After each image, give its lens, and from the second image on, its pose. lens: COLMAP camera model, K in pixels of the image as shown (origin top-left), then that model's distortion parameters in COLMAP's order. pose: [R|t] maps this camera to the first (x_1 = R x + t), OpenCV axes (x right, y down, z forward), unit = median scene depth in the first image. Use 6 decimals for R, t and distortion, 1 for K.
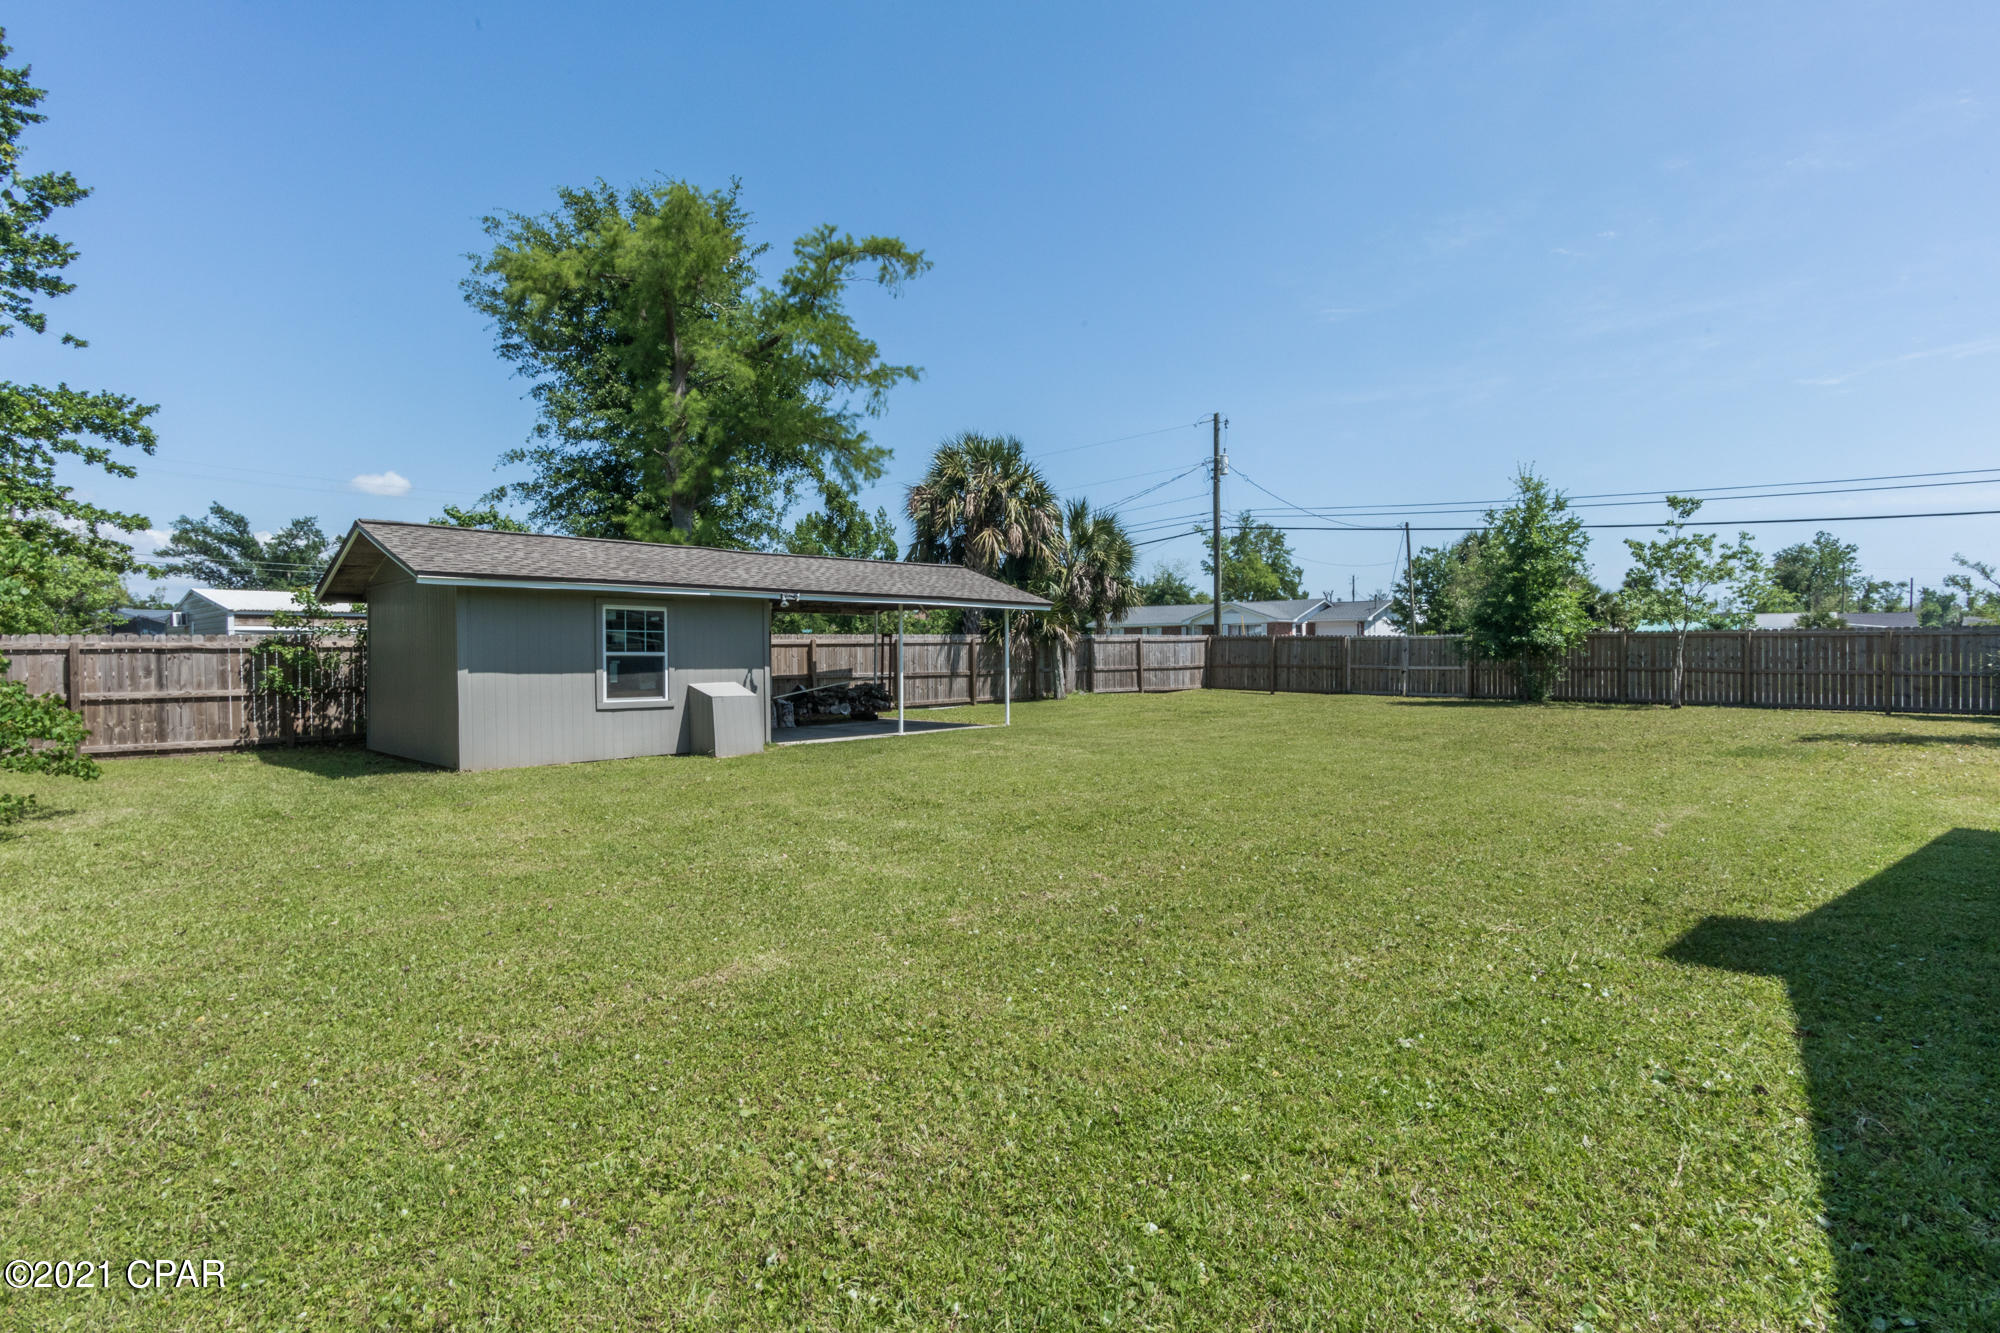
lens RADIAL K [[963.3, 0, 997.1], [0, 963.3, 664.4], [0, 0, 1]] dist [0.001064, 0.000760]
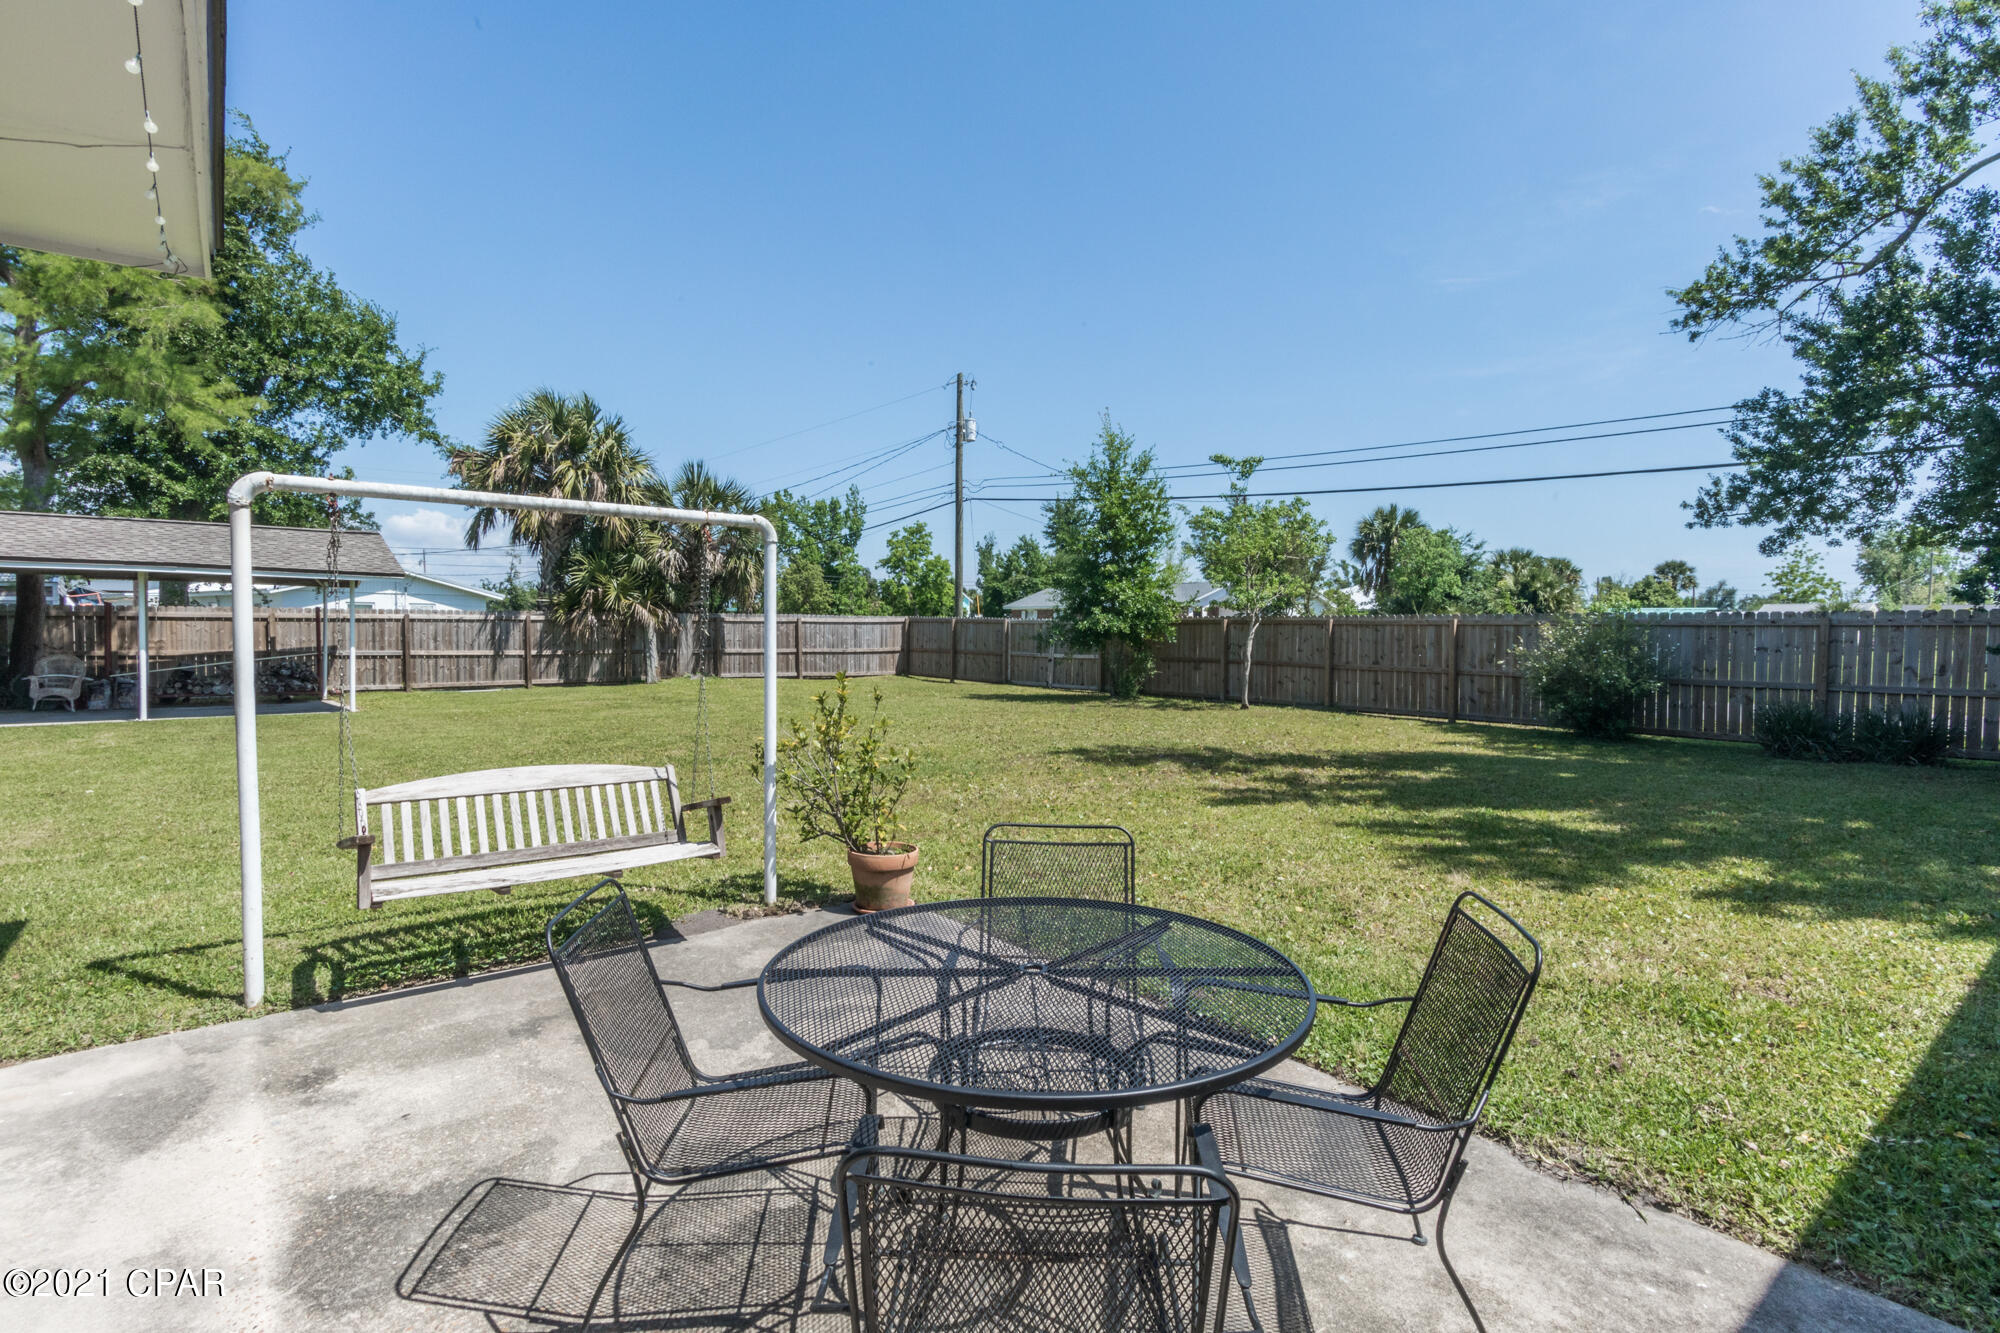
lens RADIAL K [[963.3, 0, 1001.4], [0, 963.3, 668.4], [0, 0, 1]] dist [0.001064, 0.000760]
pose [[0.995425, 0.017683, -0.093901, 0.434801], [-0.015630, 0.999623, 0.022552, -0.003916], [0.094264, -0.020981, 0.995326, 0.111086]]
